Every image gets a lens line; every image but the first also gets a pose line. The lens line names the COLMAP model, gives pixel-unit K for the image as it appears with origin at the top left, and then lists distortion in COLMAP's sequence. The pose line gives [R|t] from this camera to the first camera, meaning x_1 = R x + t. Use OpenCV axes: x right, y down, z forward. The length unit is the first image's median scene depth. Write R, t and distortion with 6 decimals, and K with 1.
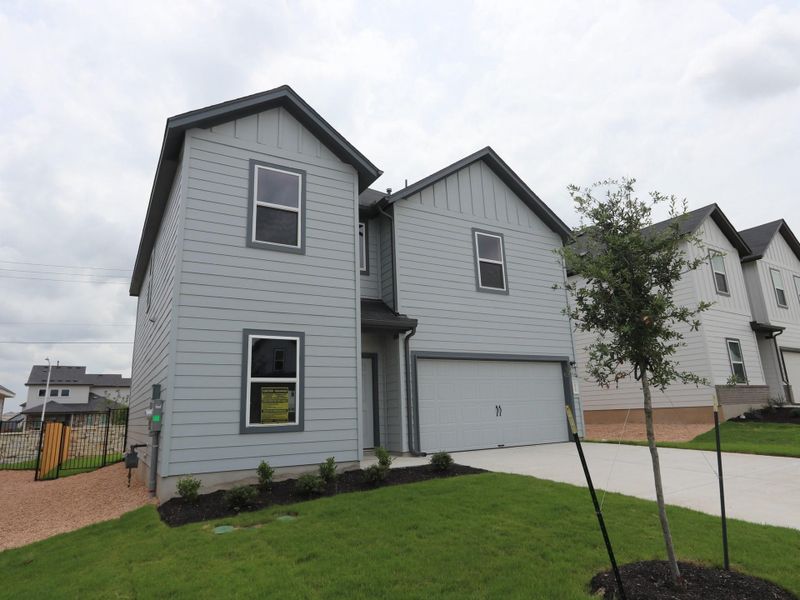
lens RADIAL K [[486.1, 0, 398.4], [0, 486.1, 297.4], [0, 0, 1]] dist [0.000144, -0.000261]
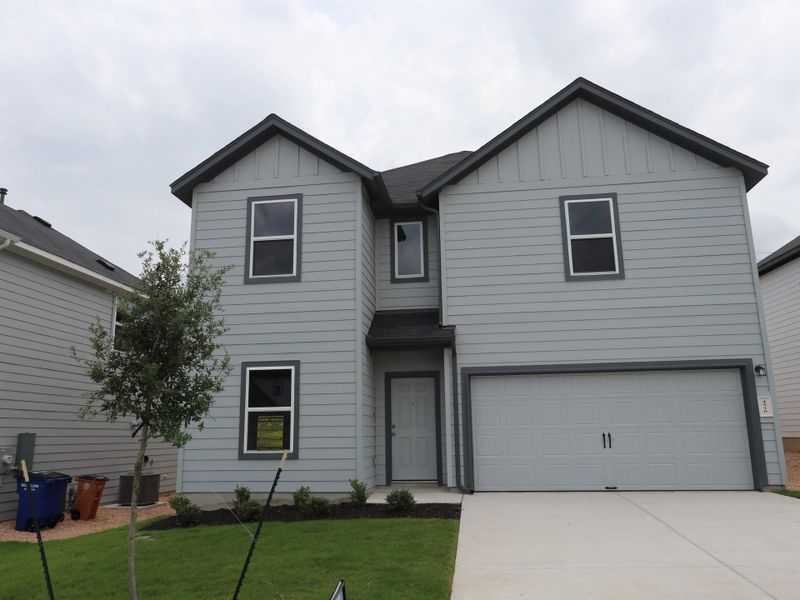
lens RADIAL K [[631.8, 0, 398.7], [0, 631.8, 300.4], [0, 0, 1]] dist [0.010156, 0.006173]
pose [[0.796042, -0.106938, -0.595719, 0.736988], [0.130036, 0.991500, -0.004223, -0.018324], [0.591108, -0.074103, 0.803182, 0.084922]]
